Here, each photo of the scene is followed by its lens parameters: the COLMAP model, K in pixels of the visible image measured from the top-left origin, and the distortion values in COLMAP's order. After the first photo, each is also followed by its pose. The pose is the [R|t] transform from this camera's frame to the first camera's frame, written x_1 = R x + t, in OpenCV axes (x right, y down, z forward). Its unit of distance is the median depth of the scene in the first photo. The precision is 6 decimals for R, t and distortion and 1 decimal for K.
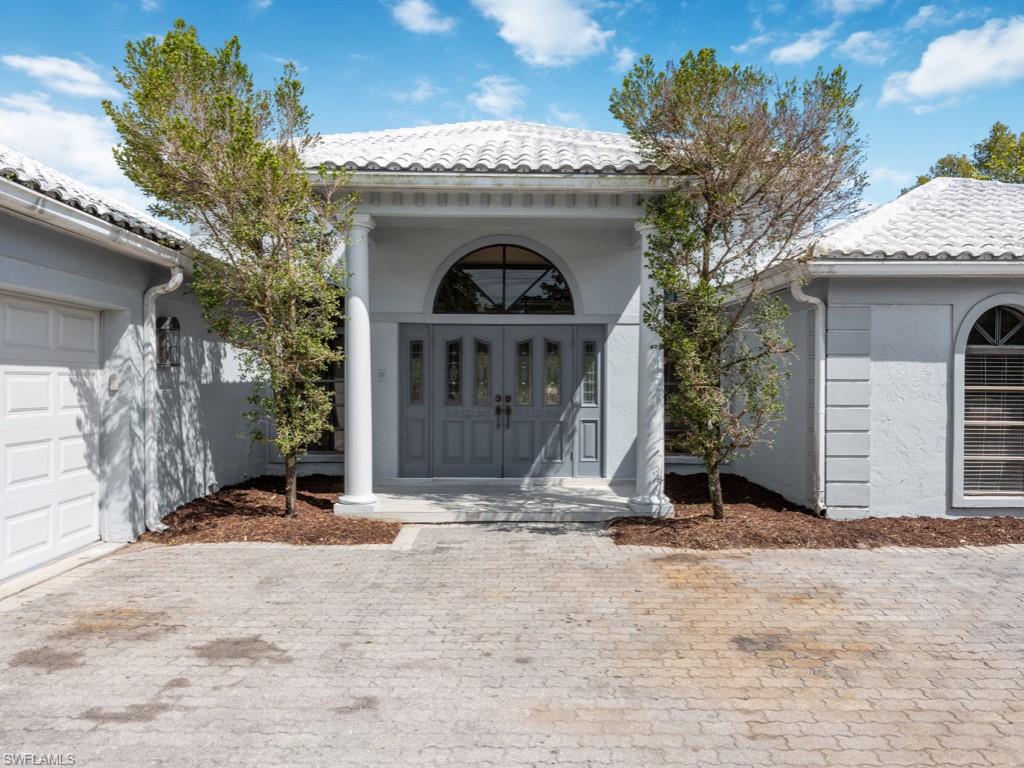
lens RADIAL K [[672.3, 0, 508.1], [0, 672.3, 378.3], [0, 0, 1]] dist [0.004234, 0.000163]
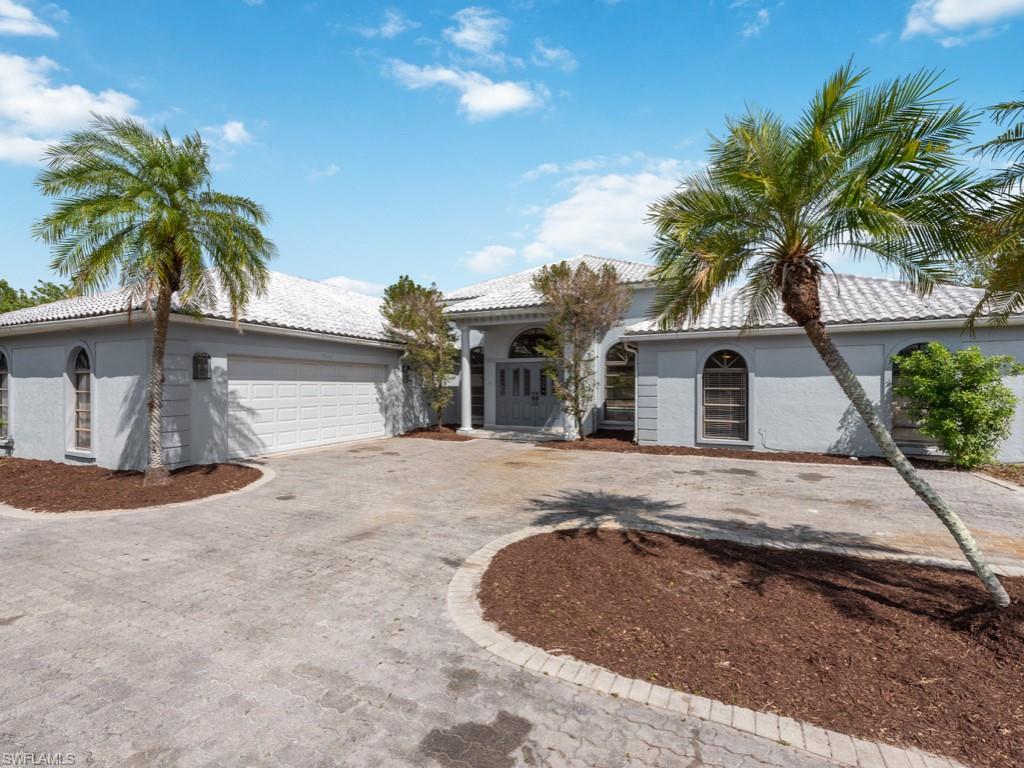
lens RADIAL K [[450.1, 0, 511.2], [0, 450.1, 381.9], [0, 0, 1]] dist [0.008918, -0.000223]
pose [[0.902429, -0.007093, -0.430780, 0.752115], [0.006941, 0.999974, -0.001926, -0.009407], [0.430783, -0.001252, 0.902455, -0.595157]]
